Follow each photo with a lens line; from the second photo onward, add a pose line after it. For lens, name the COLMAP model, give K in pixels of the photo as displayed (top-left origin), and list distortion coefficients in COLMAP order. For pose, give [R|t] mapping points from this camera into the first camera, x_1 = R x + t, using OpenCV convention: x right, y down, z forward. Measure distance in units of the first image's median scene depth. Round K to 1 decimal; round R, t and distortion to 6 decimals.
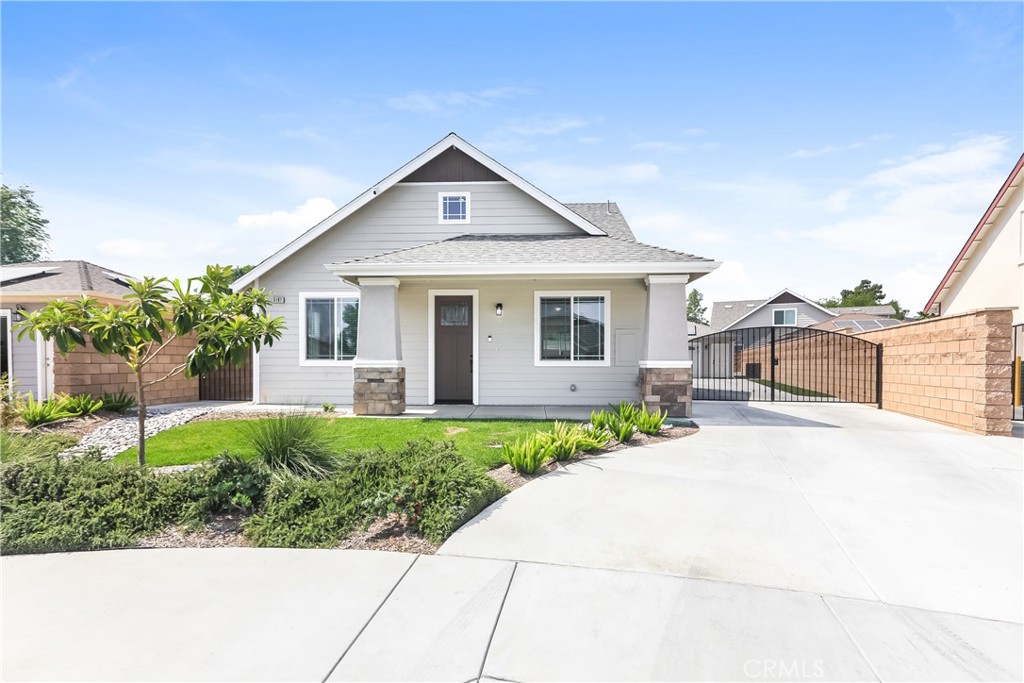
lens RADIAL K [[487.1, 0, 512.0], [0, 487.1, 341.5], [0, 0, 1]] dist [0.003617, 0.000339]
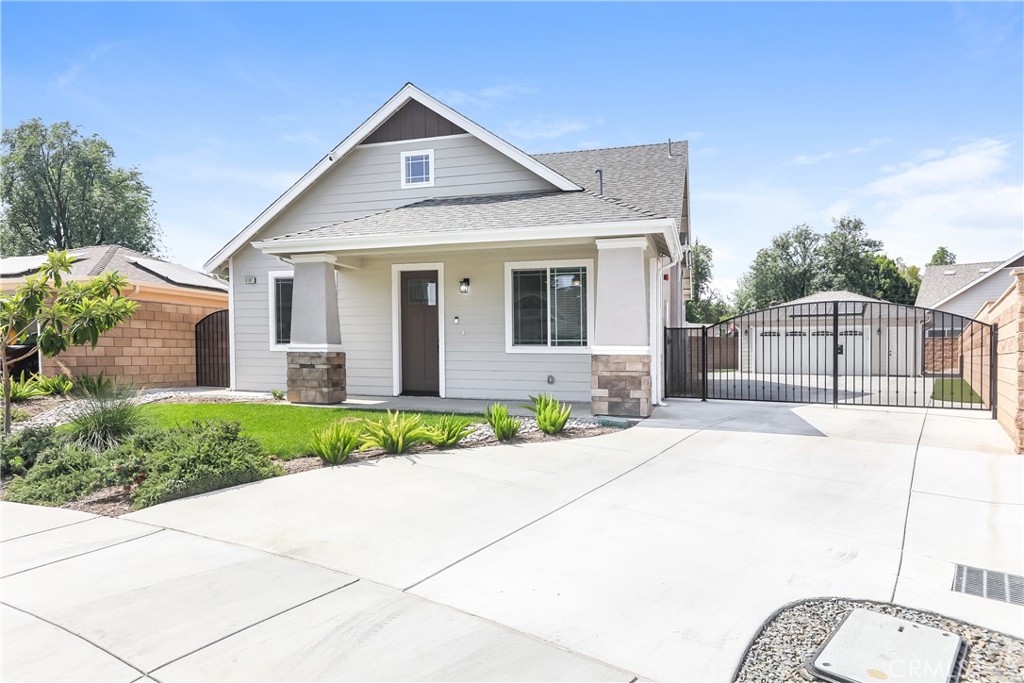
lens RADIAL K [[626.8, 0, 511.2], [0, 626.8, 333.8], [0, 0, 1]] dist [-0.002922, -0.000051]
pose [[0.963230, -0.000064, -0.268678, 0.347992], [0.003286, 0.999928, 0.011543, 0.005948], [0.268658, -0.012002, 0.963161, -0.029892]]
